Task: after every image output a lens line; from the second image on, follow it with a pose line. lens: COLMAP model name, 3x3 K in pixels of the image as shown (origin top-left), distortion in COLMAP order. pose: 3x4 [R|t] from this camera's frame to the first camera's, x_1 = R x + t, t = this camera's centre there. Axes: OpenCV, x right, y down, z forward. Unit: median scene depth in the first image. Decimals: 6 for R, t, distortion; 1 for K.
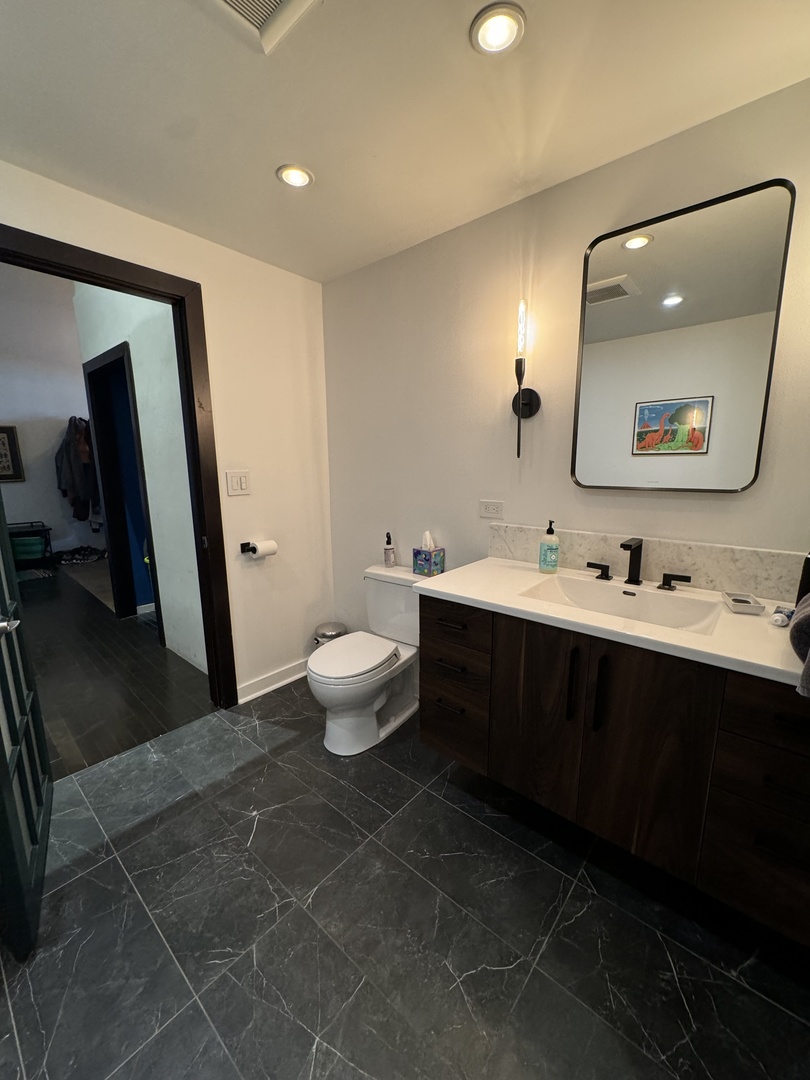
lens RADIAL K [[431.1, 0, 407.0], [0, 431.1, 533.9], [0, 0, 1]] dist [-0.003906, 0.000168]
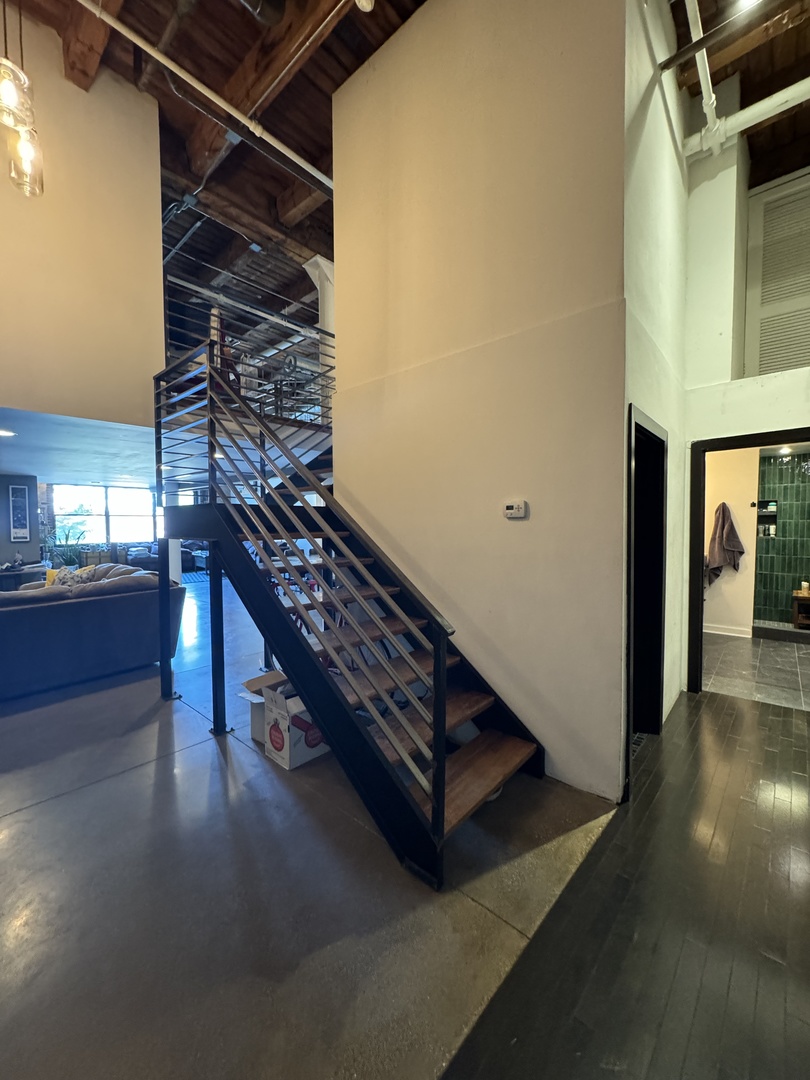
lens RADIAL K [[431.1, 0, 405.6], [0, 431.1, 540.0], [0, 0, 1]] dist [-0.003906, 0.000168]
pose [[0.007454, -0.030244, 0.999515, -3.332874], [0.181621, 0.982959, 0.028389, -0.630043], [-0.983340, 0.181321, 0.012820, 3.232613]]
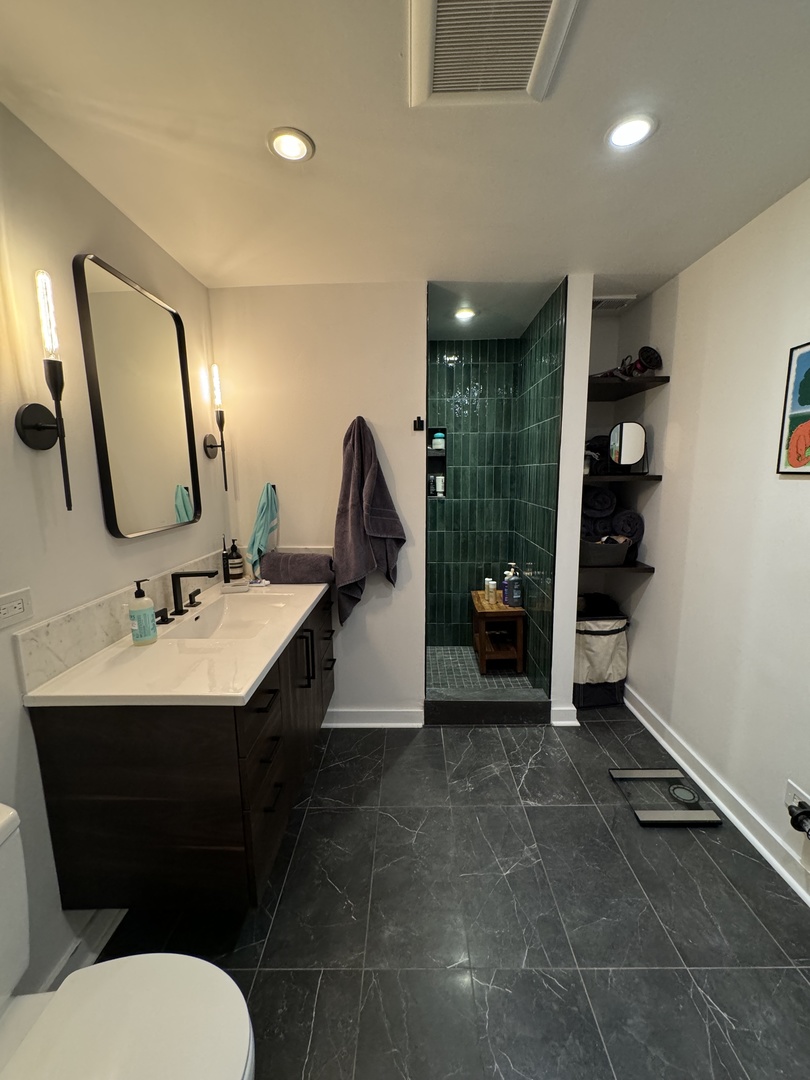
lens RADIAL K [[431.1, 0, 403.3], [0, 431.1, 541.8], [0, 0, 1]] dist [-0.003906, 0.000168]
pose [[-0.636493, -0.105342, 0.764055, -0.725407], [0.153402, 0.953547, 0.259259, -0.283883], [-0.755874, 0.282224, -0.590766, 1.304682]]
